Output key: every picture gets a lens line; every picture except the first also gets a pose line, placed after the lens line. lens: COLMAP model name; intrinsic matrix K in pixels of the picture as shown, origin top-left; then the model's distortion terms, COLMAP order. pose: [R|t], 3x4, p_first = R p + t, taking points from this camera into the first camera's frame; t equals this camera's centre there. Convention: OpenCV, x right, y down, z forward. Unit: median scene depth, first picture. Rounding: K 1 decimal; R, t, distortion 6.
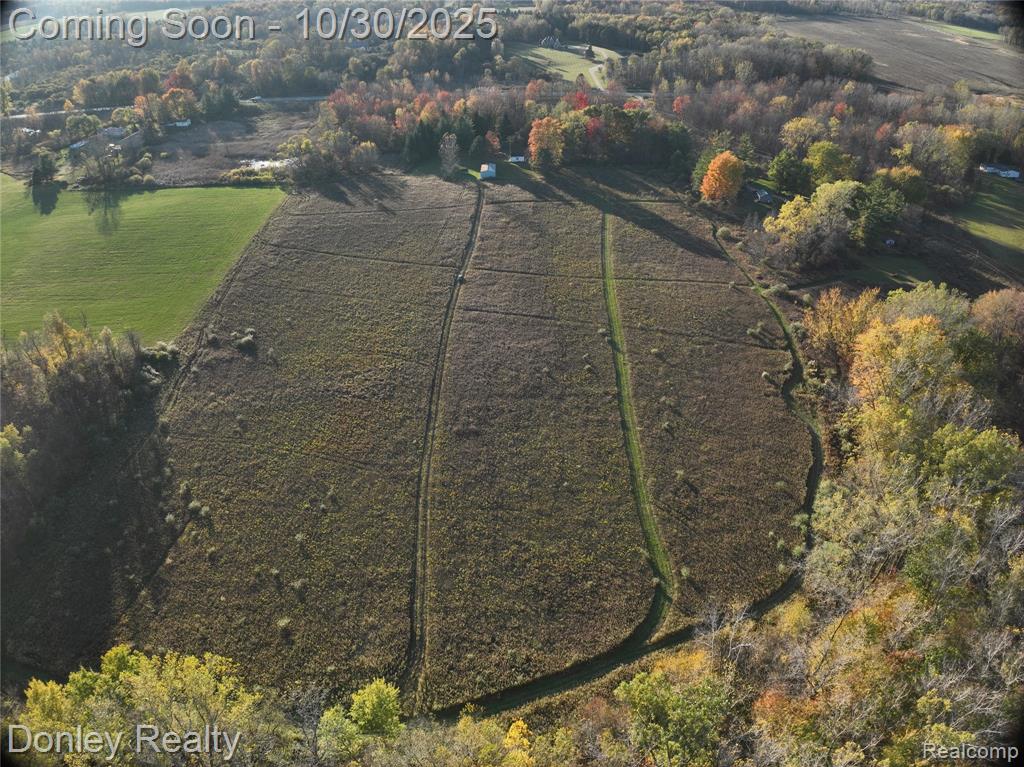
lens RADIAL K [[729.8, 0, 512.0], [0, 729.8, 383.5], [0, 0, 1]] dist [-0.110427, -0.010679]
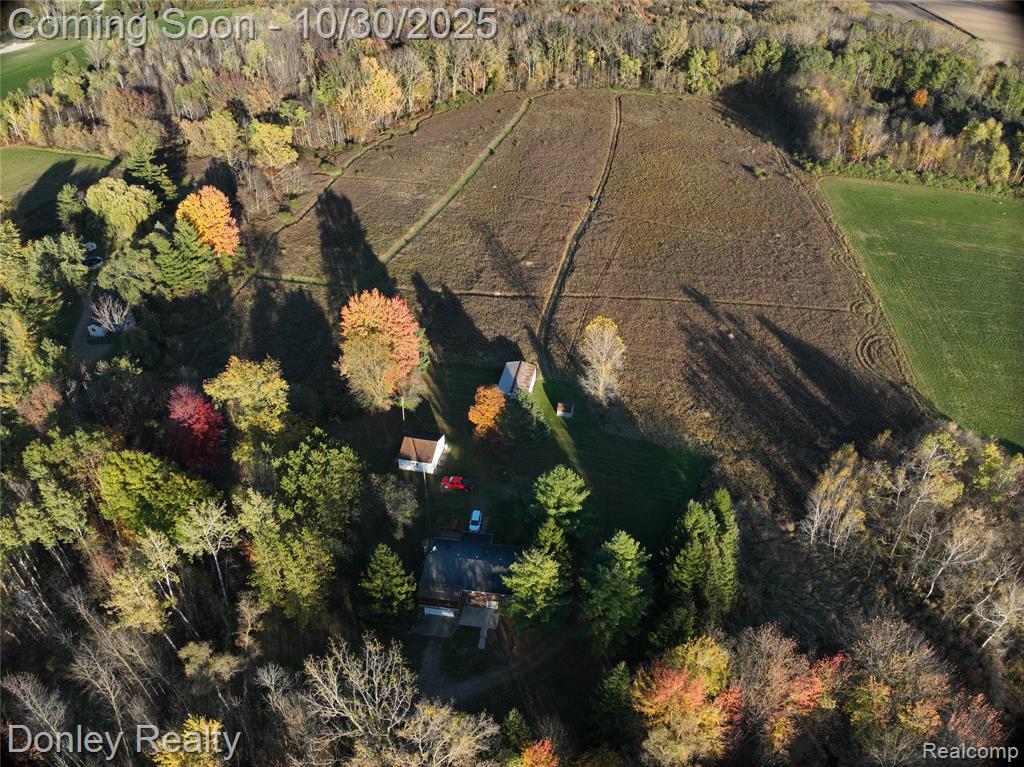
lens RADIAL K [[729.8, 0, 512.0], [0, 729.8, 383.5], [0, 0, 1]] dist [-0.110427, -0.010679]
pose [[-0.983128, -0.098272, 0.154276, -0.100005], [0.106466, 0.378405, 0.919497, -0.711991], [-0.148740, 0.920409, -0.361558, 1.151696]]
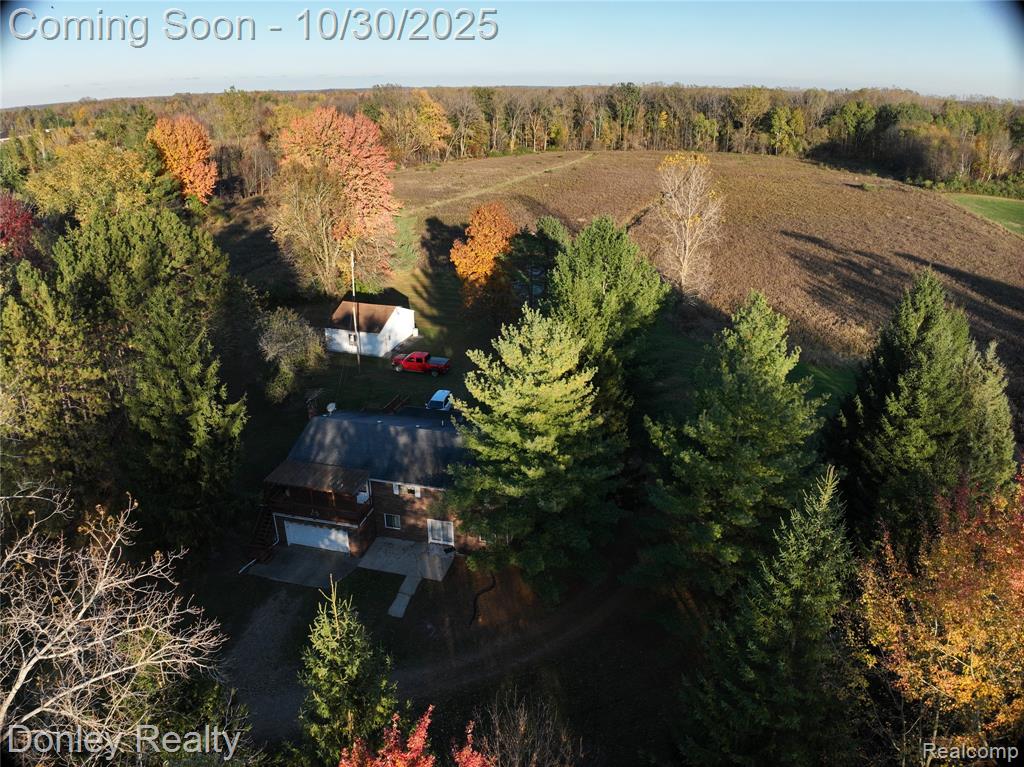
lens RADIAL K [[729.8, 0, 512.0], [0, 729.8, 383.5], [0, 0, 1]] dist [-0.110427, -0.010679]
pose [[-0.960036, -0.097587, 0.262312, -0.097865], [0.157563, 0.586156, 0.794729, -0.497253], [-0.231311, 0.804300, -0.547355, 1.178400]]
